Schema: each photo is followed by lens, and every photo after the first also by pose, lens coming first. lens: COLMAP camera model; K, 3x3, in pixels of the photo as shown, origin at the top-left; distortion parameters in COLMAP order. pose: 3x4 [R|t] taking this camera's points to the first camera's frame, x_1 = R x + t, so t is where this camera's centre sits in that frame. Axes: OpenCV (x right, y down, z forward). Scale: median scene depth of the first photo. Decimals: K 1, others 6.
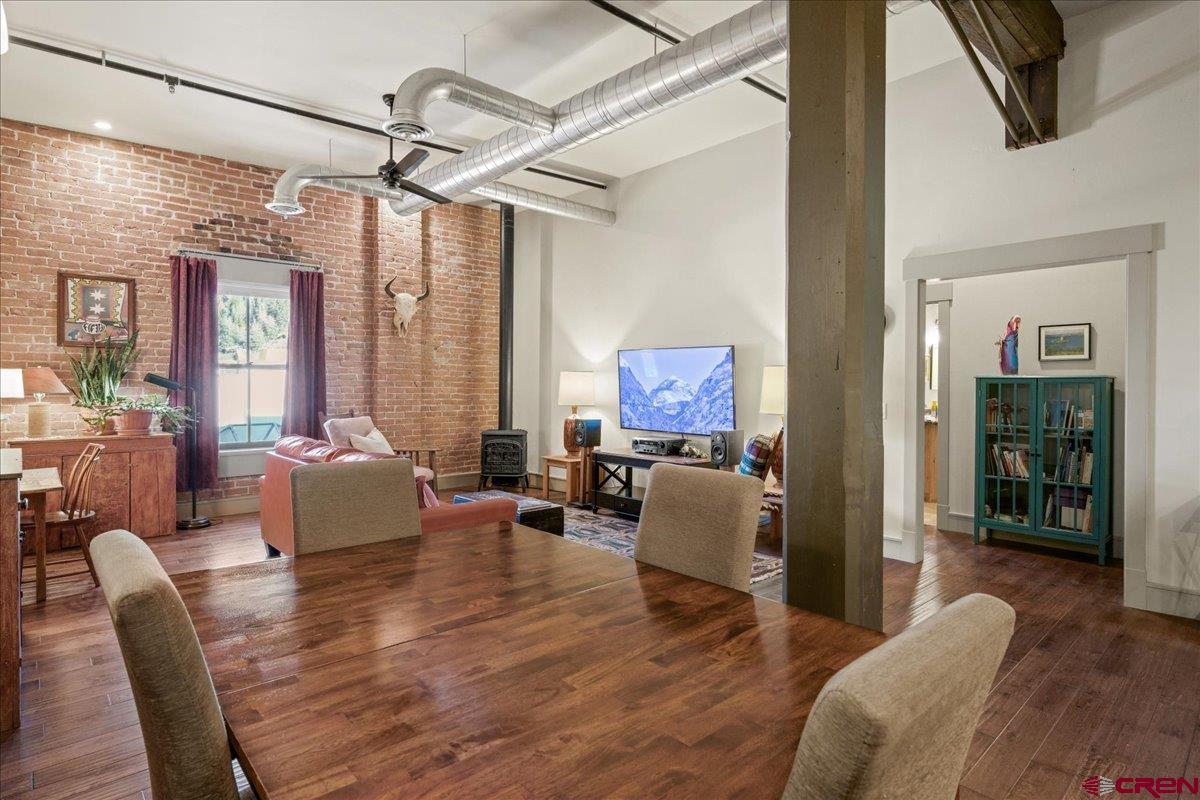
lens RADIAL K [[629.5, 0, 596.4], [0, 629.5, 392.5], [0, 0, 1]] dist [0.016576, 0.000431]
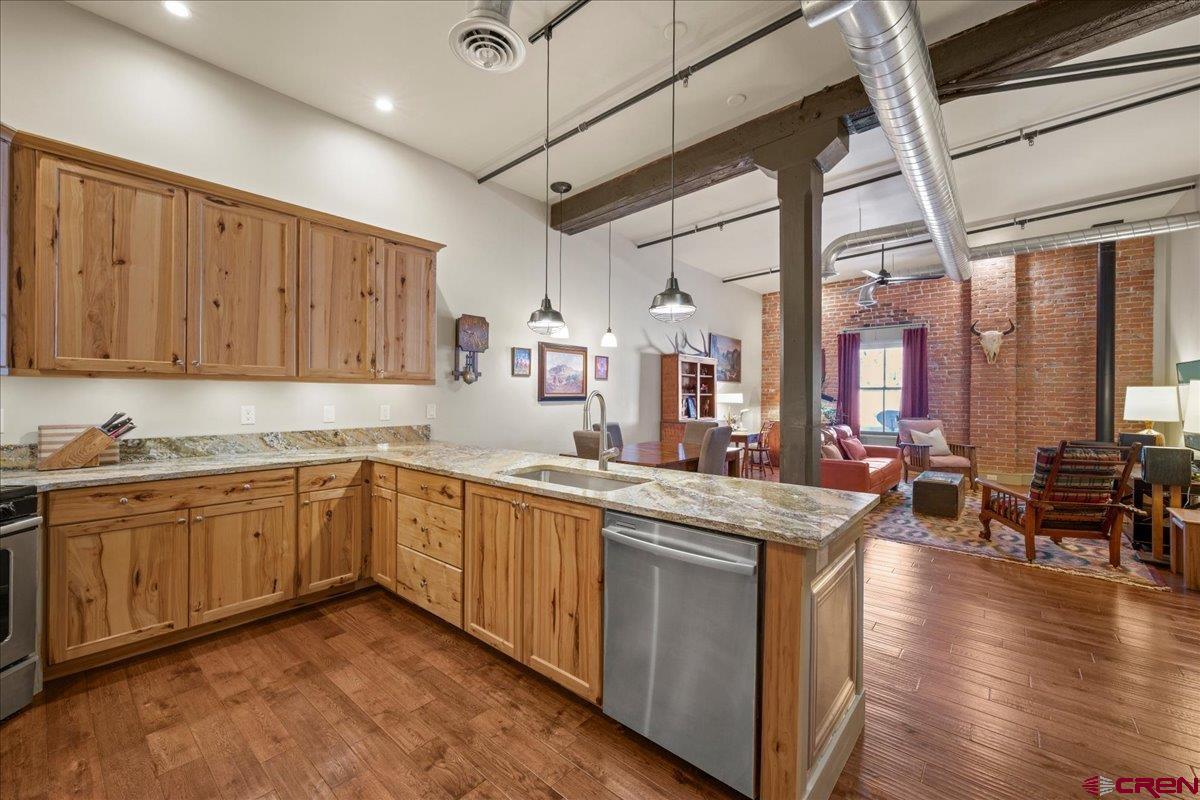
lens RADIAL K [[479.5, 0, 592.7], [0, 479.5, 394.9], [0, 0, 1]] dist [-0.001094, -0.000146]
pose [[0.121180, -0.006649, -0.992608, 0.695133], [-0.013826, 0.999869, -0.008385, -0.001472], [0.992534, 0.014740, 0.121072, 0.048721]]
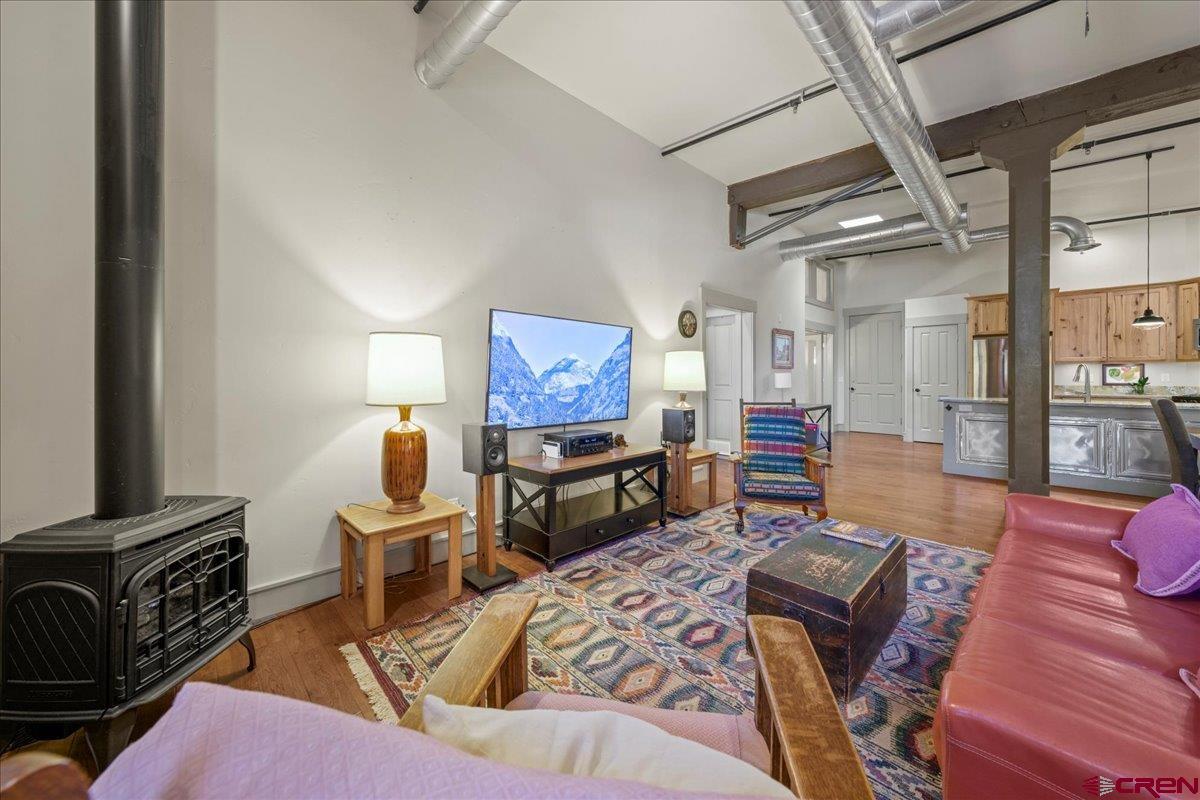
lens RADIAL K [[447.4, 0, 601.9], [0, 447.4, 378.5], [0, 0, 1]] dist [0.013312, 0.000408]
pose [[-0.066204, -0.014301, 0.997704, -0.463775], [0.010876, 0.999828, 0.015053, -0.003515], [-0.997747, 0.011847, -0.066037, 1.016743]]
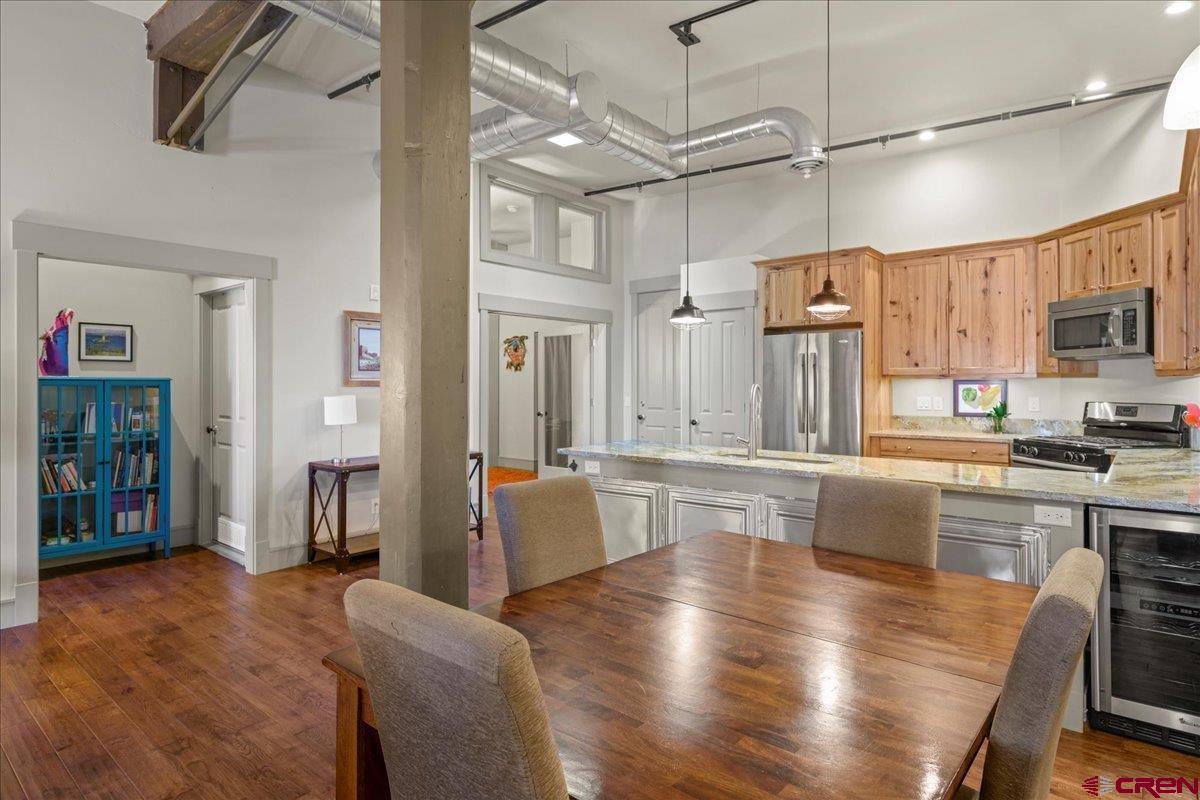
lens RADIAL K [[667.7, 0, 595.4], [0, 667.7, 386.9], [0, 0, 1]] dist [0.018138, -0.000974]
pose [[-0.137234, -0.011490, 0.990472, -0.299396], [0.008011, 0.999887, 0.012709, -0.015000], [-0.990506, 0.009679, -0.137126, 0.332284]]
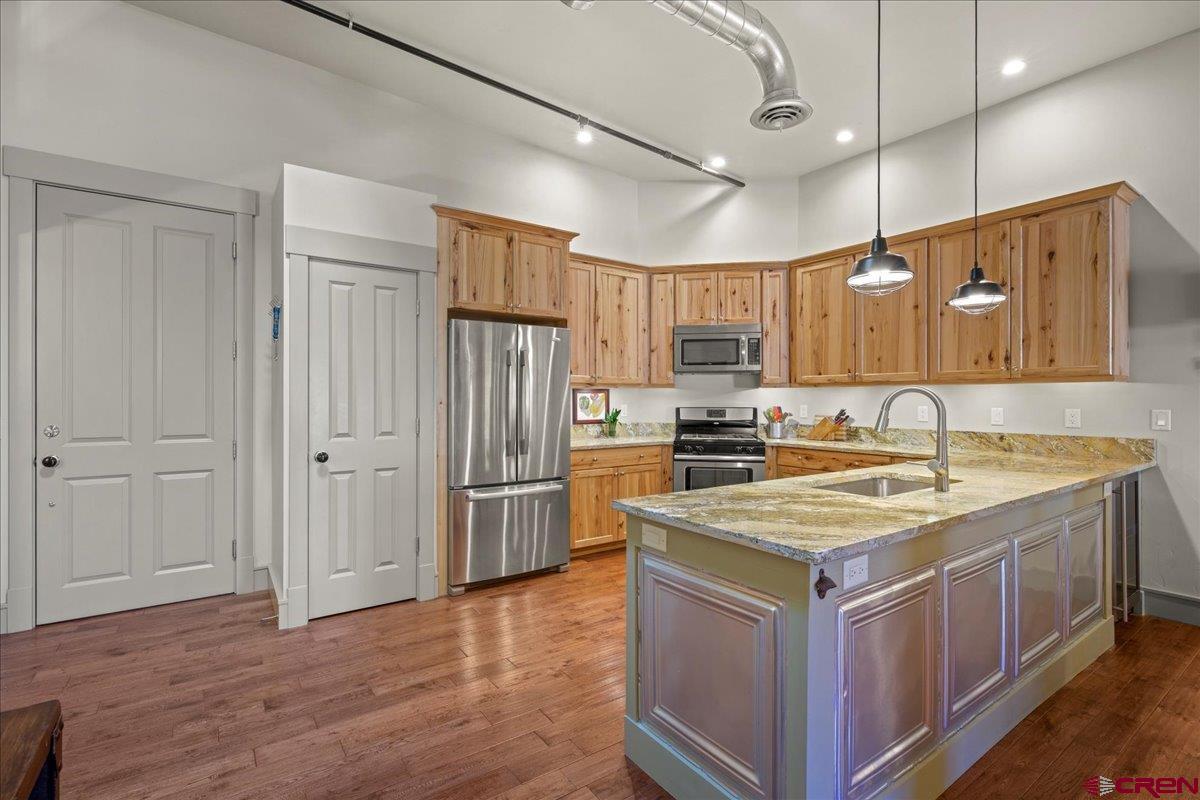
lens RADIAL K [[555.0, 0, 598.3], [0, 555.0, 400.2], [0, 0, 1]] dist [-0.000629, 0.000007]
pose [[-0.992985, -0.009772, 0.117832, 0.465230], [-0.008368, 0.999888, 0.012401, -0.001892], [-0.117940, 0.011328, -0.992956, 0.495885]]
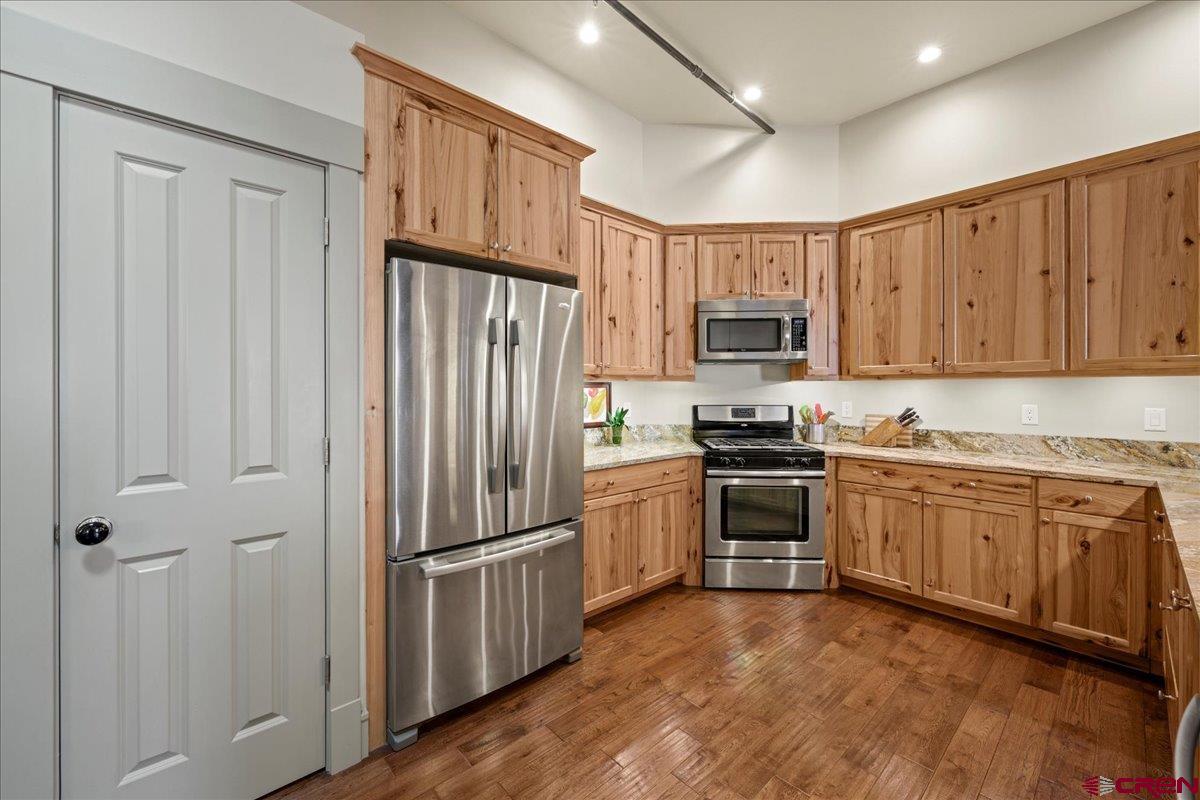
lens RADIAL K [[483.5, 0, 600.5], [0, 483.5, 391.6], [0, 0, 1]] dist [-0.000481, 0.000379]
pose [[-0.999965, -0.007511, -0.003675, 0.565227], [-0.007552, 0.999909, 0.011211, -0.004012], [0.003591, 0.011239, -0.999930, 0.221233]]
